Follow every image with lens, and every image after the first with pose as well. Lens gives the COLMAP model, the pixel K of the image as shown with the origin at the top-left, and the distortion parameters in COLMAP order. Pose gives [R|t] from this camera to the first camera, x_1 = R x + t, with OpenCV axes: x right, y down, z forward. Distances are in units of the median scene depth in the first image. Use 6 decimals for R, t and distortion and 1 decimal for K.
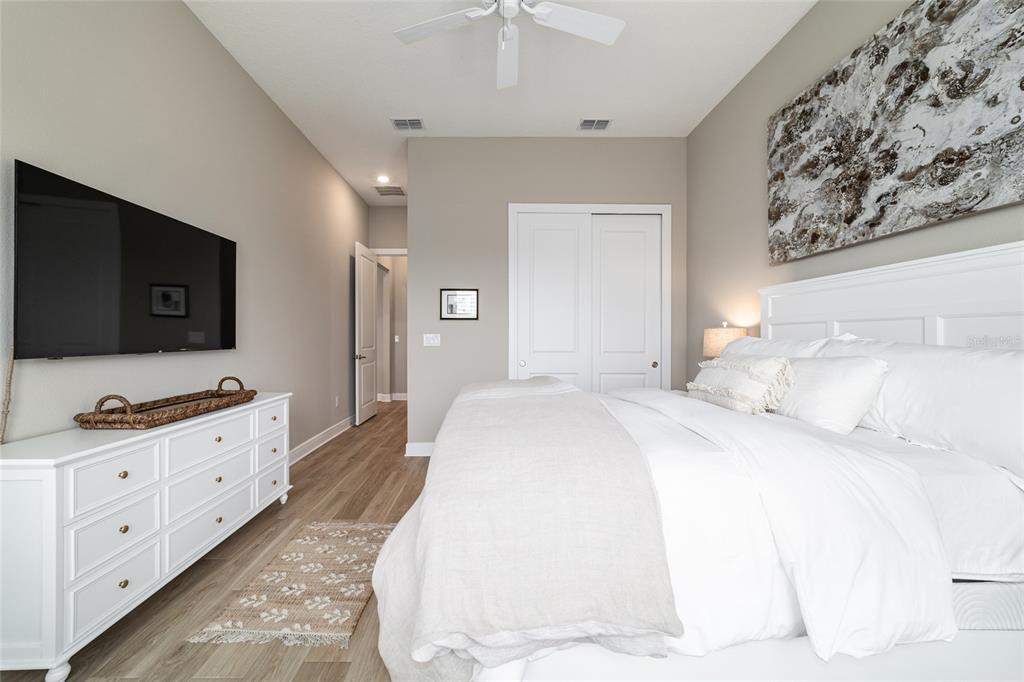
lens RADIAL K [[390.6, 0, 503.1], [0, 390.6, 338.0], [0, 0, 1]] dist [-0.012096, 0.004560]
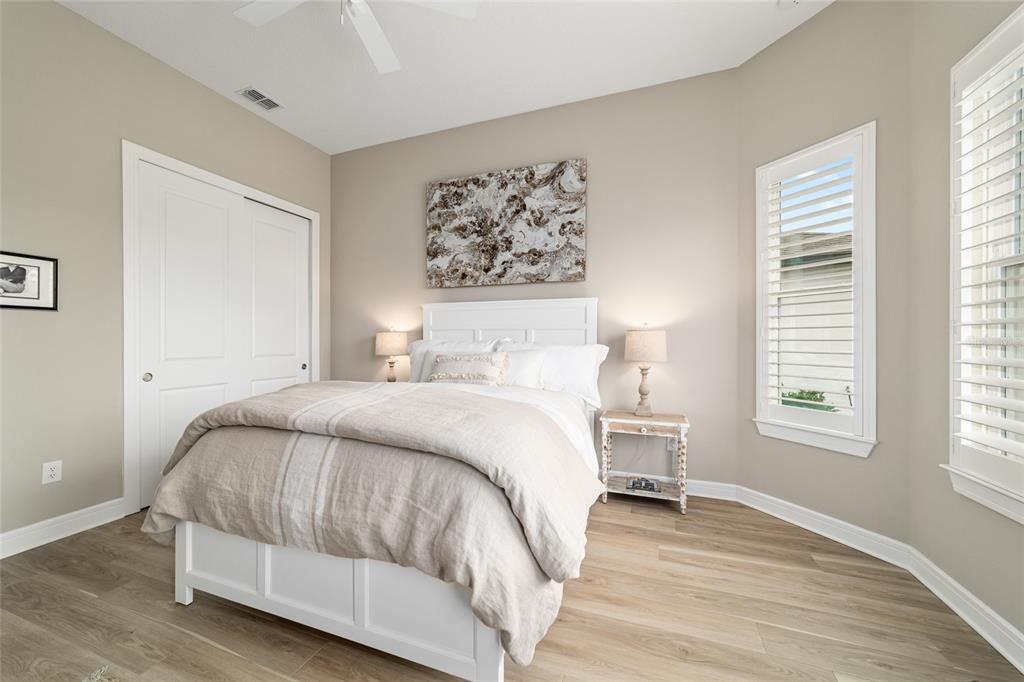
lens RADIAL K [[390.6, 0, 501.3], [0, 390.6, 341.3], [0, 0, 1]] dist [-0.012096, 0.004560]
pose [[0.387420, -0.002959, 0.921899, -0.657980], [0.003921, 0.999991, 0.001562, 0.005083], [-0.921895, 0.003010, 0.387428, 0.272521]]
